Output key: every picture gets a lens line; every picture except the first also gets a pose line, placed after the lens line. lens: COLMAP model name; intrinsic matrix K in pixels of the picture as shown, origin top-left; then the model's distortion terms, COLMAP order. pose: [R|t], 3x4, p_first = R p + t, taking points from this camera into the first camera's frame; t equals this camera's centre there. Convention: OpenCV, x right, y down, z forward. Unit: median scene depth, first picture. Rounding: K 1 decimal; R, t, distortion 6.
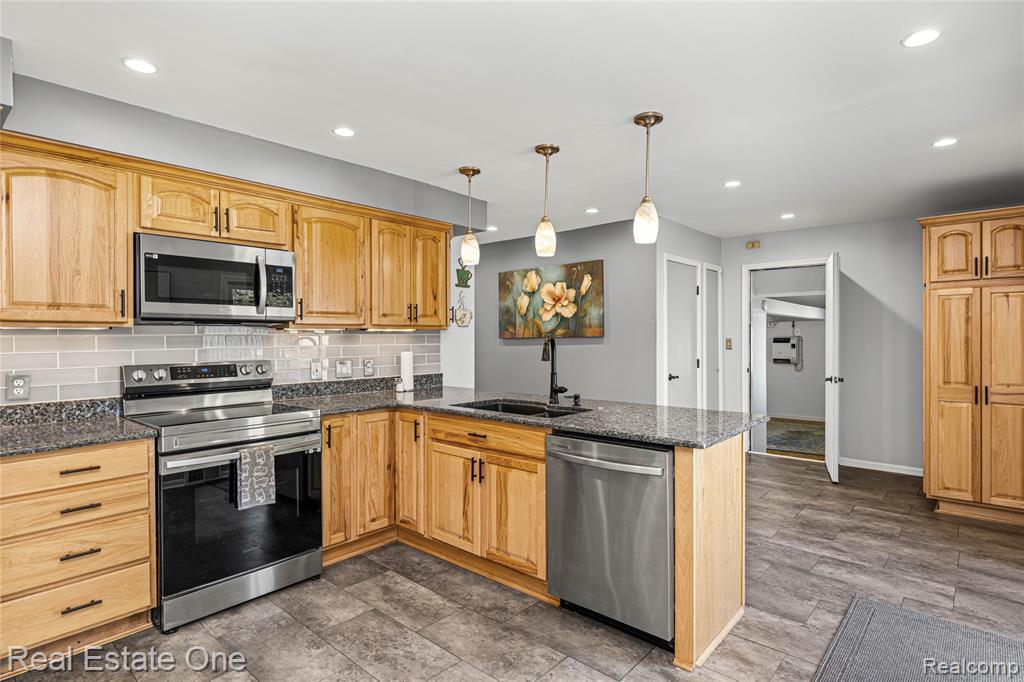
lens RADIAL K [[529.9, 0, 509.4], [0, 529.9, 341.4], [0, 0, 1]] dist [0.003987, -0.000509]
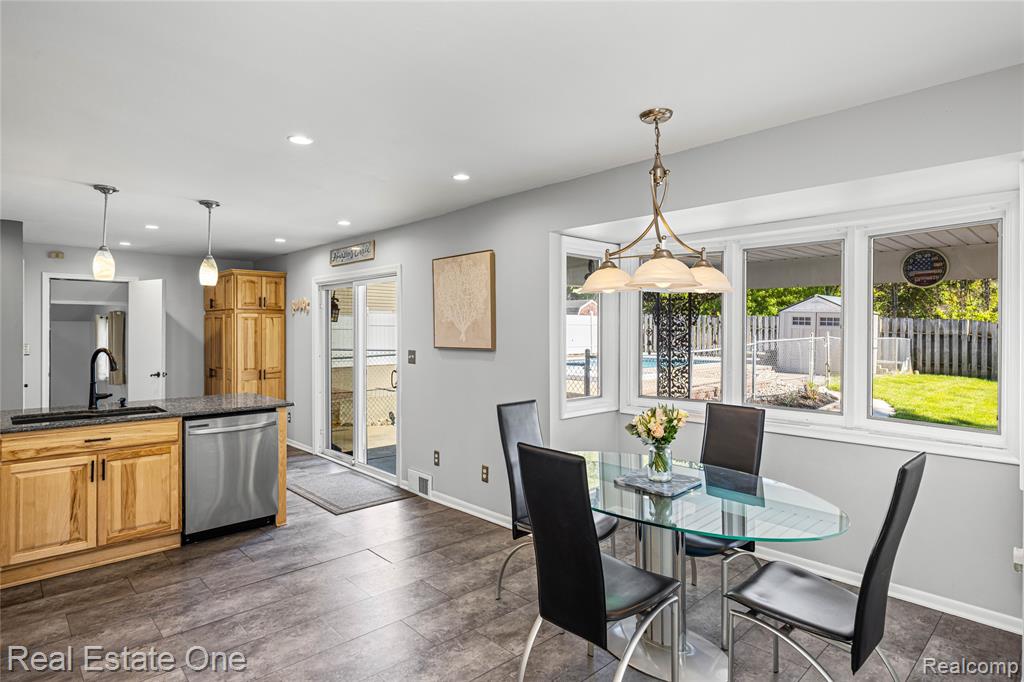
lens RADIAL K [[556.9, 0, 511.2], [0, 556.9, 334.0], [0, 0, 1]] dist [0.003590, -0.004114]
pose [[0.085096, -0.004757, 0.996361, -1.174965], [0.007807, 0.999961, 0.004107, -0.046999], [-0.996342, 0.007429, 0.085130, 0.015611]]
